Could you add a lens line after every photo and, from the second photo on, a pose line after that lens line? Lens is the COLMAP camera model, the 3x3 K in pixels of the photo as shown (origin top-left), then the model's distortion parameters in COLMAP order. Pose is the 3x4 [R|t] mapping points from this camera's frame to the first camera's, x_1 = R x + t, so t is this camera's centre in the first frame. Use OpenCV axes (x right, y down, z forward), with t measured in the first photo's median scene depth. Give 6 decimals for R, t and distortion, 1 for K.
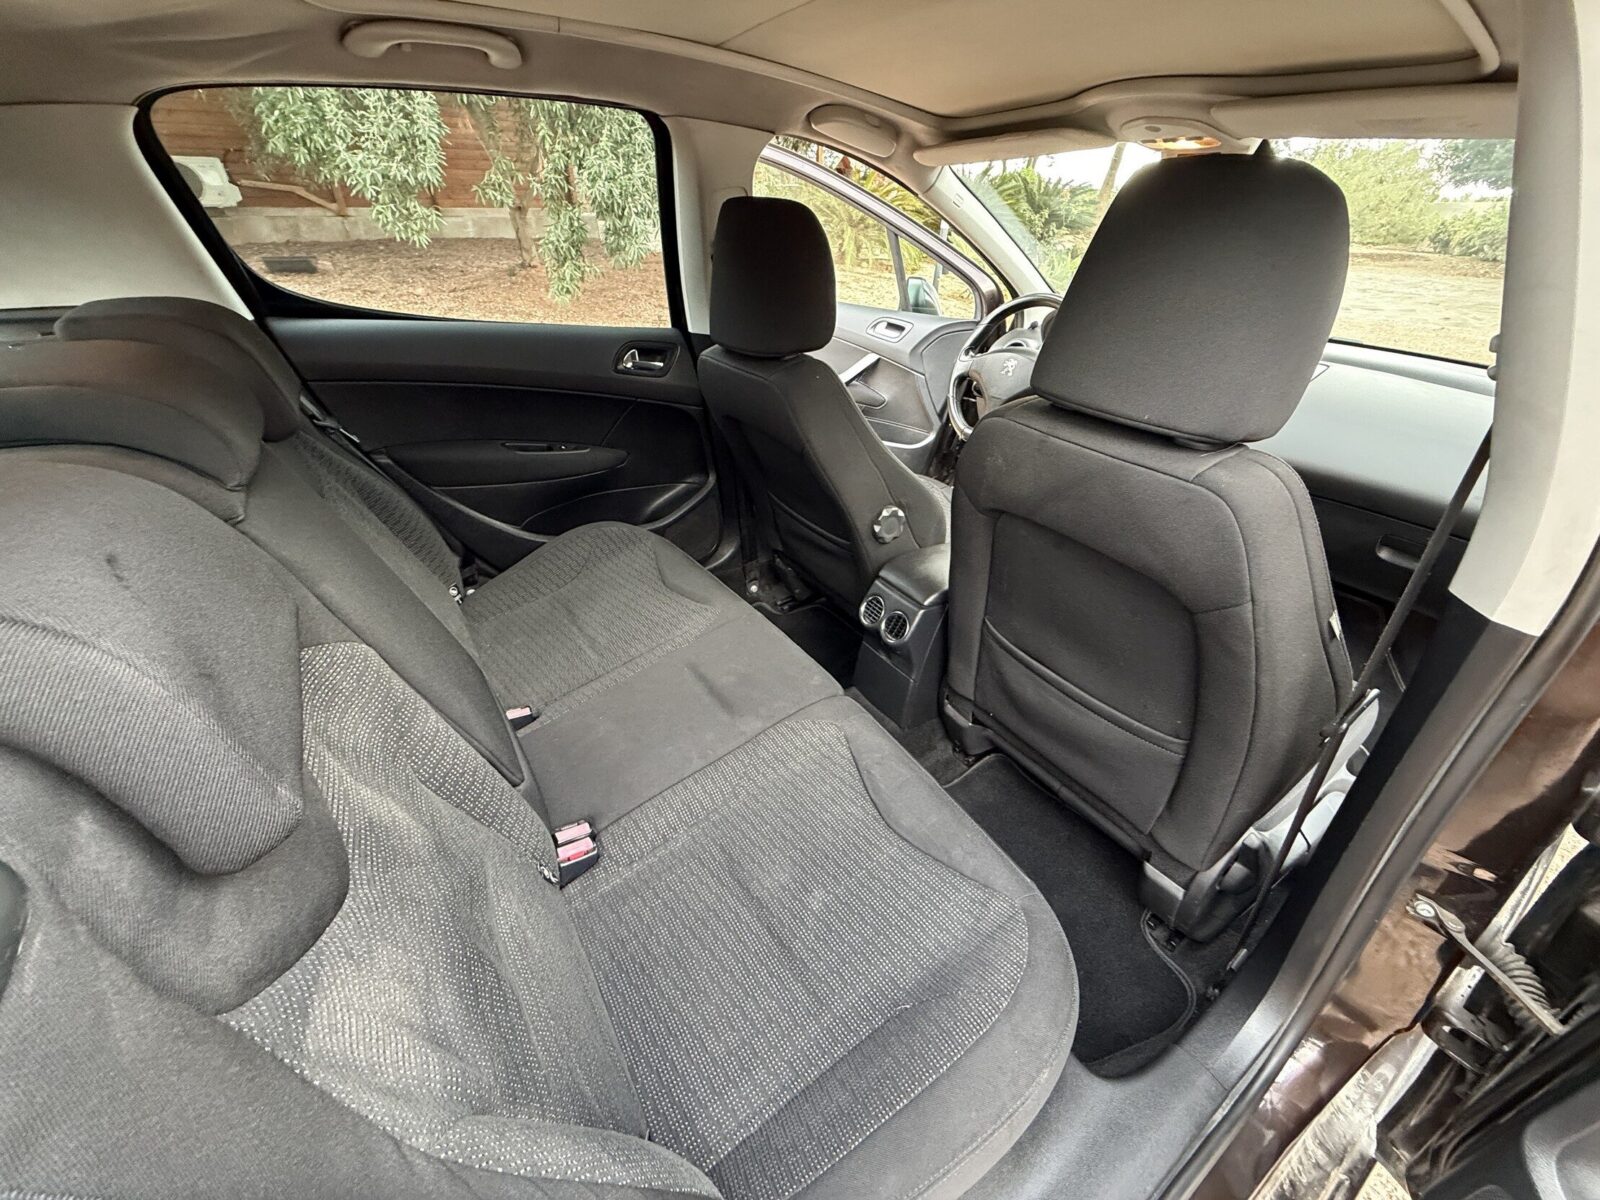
lens RADIAL K [[614.0, 0, 799.1], [0, 614.0, 593.0], [0, 0, 1]] dist [-0.000253, -0.001269]
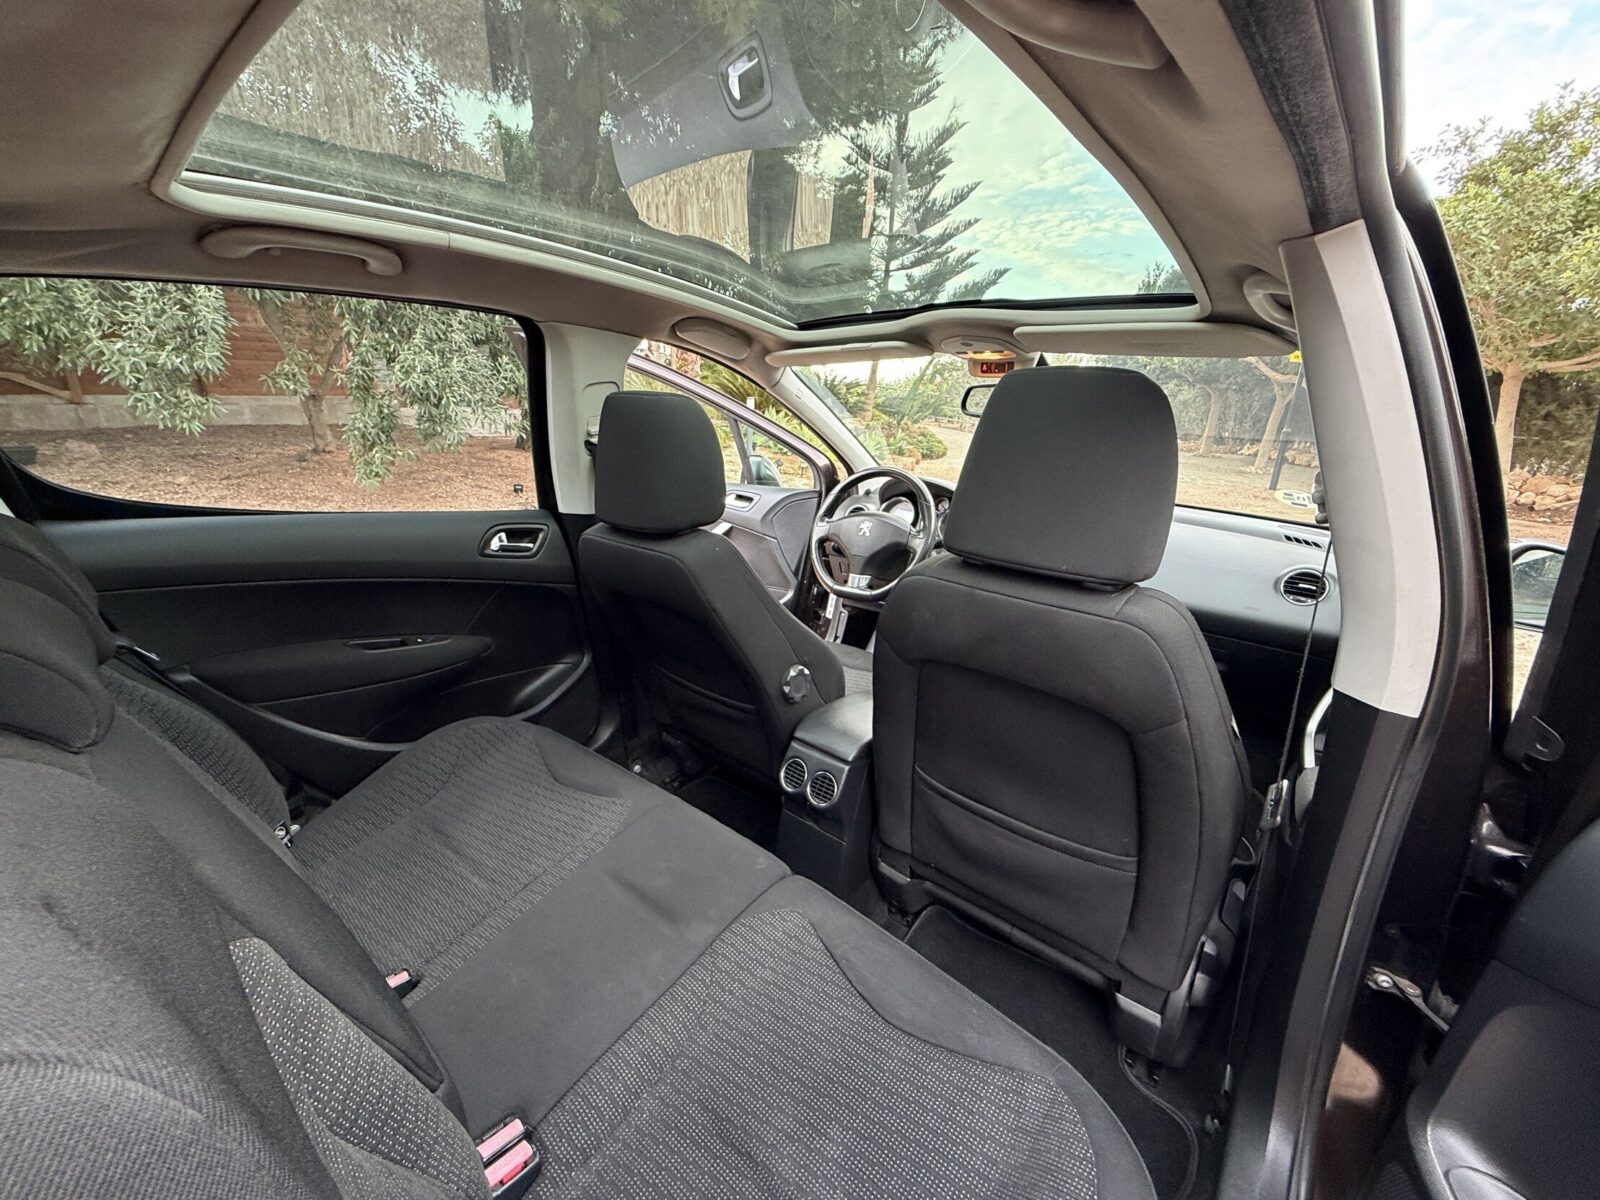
lens RADIAL K [[614.0, 0, 789.8], [0, 614.0, 604.2], [0, 0, 1]] dist [-0.000253, -0.001269]
pose [[0.961996, -0.084367, 0.259704, -0.114261], [0.142462, 0.966445, -0.213748, -0.024866], [-0.232956, 0.242623, 0.941735, 0.029250]]
